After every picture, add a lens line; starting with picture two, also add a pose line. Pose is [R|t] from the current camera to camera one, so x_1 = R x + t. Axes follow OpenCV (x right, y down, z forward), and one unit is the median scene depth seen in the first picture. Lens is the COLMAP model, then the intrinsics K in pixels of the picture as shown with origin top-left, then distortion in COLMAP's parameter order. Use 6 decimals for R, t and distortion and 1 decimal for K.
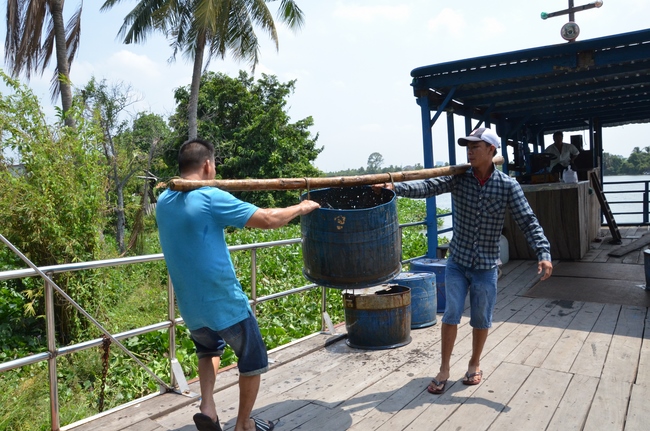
lens RADIAL K [[523.4, 0, 317.8], [0, 523.4, 215.4], [0, 0, 1]] dist [-0.152551, 0.130707]
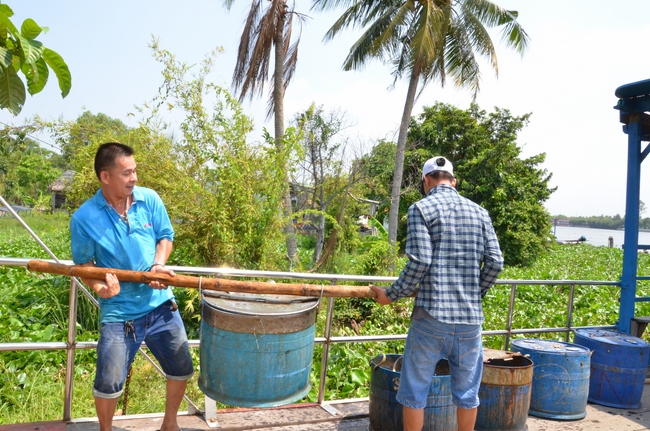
lens RADIAL K [[500.3, 0, 324.9], [0, 500.3, 228.5], [0, 0, 1]] dist [-0.139839, 0.179684]
pose [[0.881941, 0.112212, -0.457808, 0.079338], [-0.127956, 0.991774, -0.003409, -0.005651], [0.453659, 0.061586, 0.889045, 0.079211]]
